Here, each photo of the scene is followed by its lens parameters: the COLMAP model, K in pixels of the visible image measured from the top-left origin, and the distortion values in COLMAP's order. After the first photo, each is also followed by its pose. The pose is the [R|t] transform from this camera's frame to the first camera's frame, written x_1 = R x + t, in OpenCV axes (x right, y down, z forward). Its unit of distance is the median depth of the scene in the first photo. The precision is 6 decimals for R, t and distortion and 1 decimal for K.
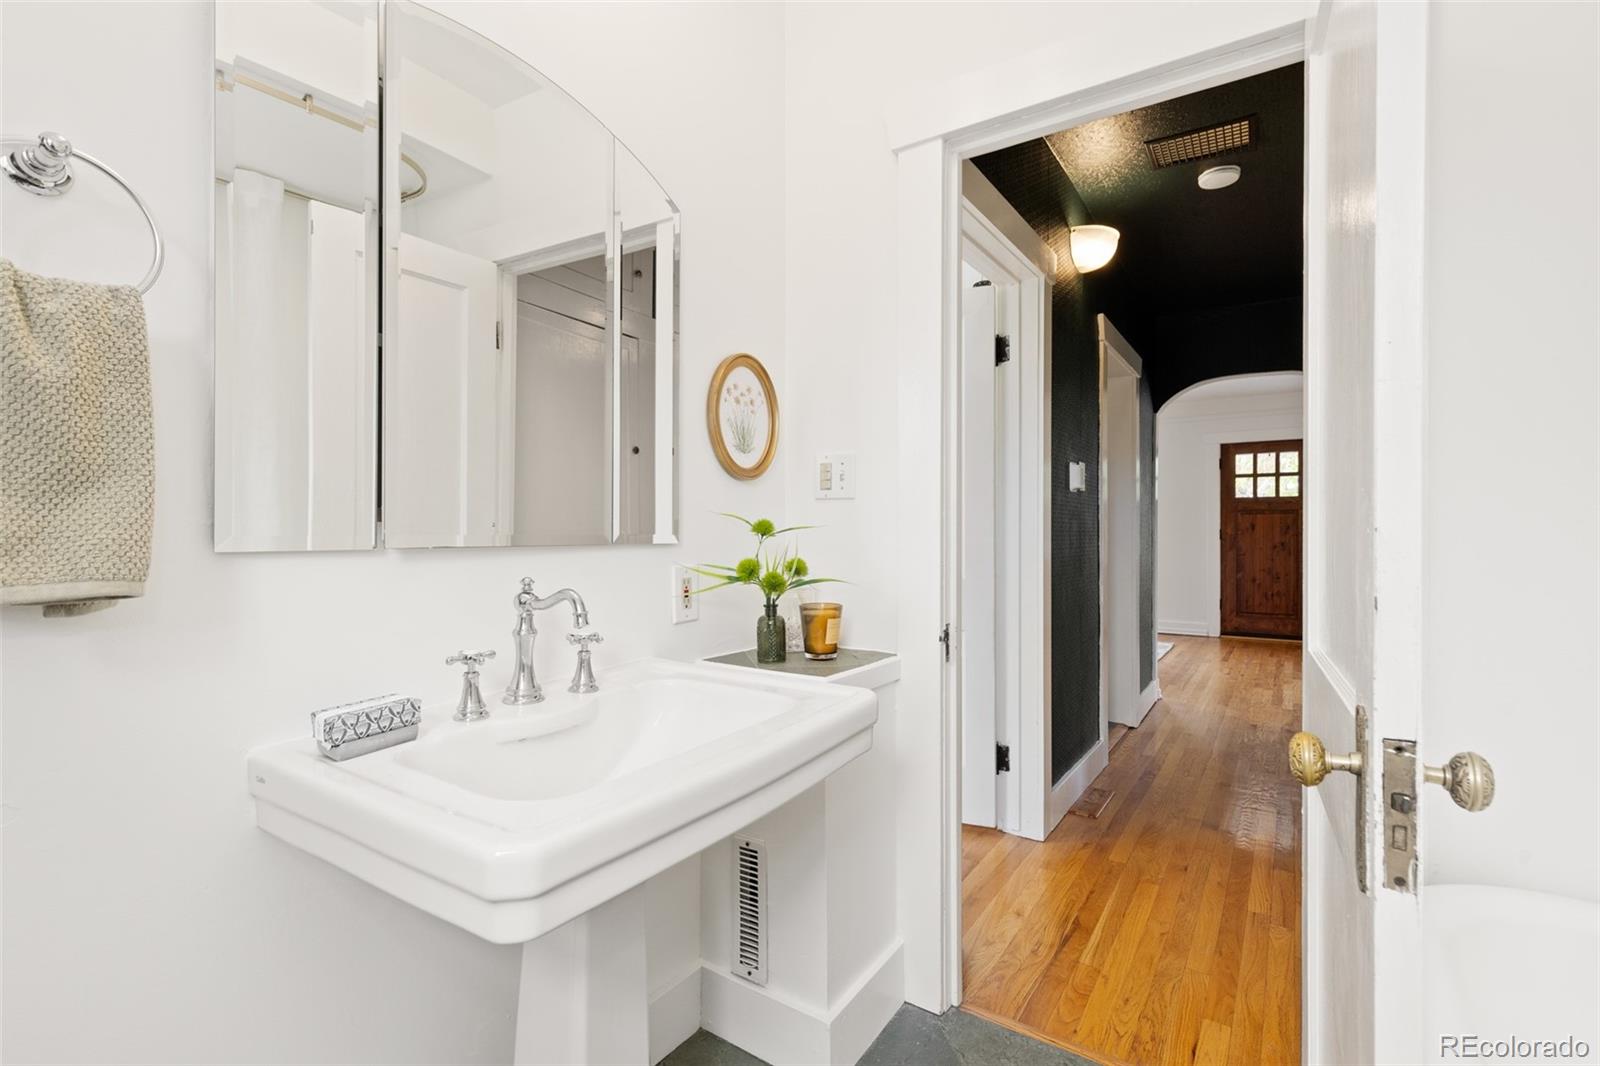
lens RADIAL K [[729.0, 0, 800.0], [0, 729.0, 533.0], [0, 0, 1]] dist [-0.000211, -0.000140]
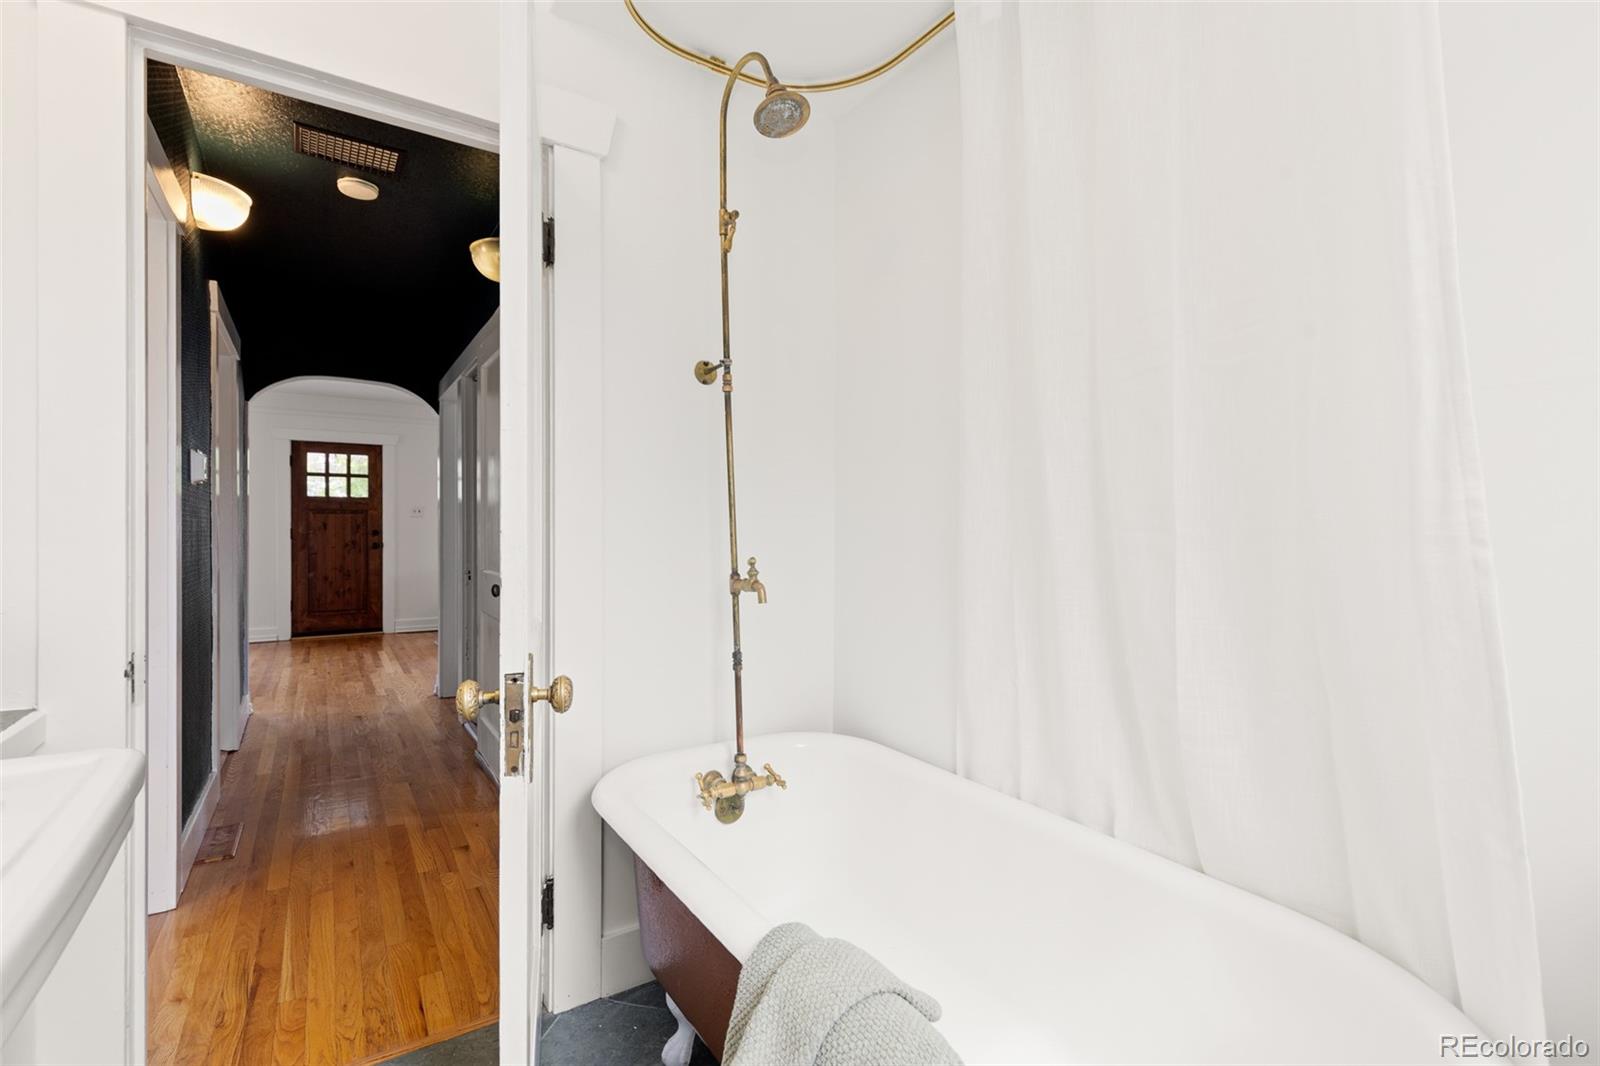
lens RADIAL K [[716.1, 0, 800.7], [0, 716.1, 529.9], [0, 0, 1]] dist [-0.000819, 0.000077]
pose [[0.384952, -0.000873, 0.922936, -0.120449], [0.003091, 0.999995, -0.000343, -0.001593], [-0.922931, 0.002985, 0.384953, 0.031086]]
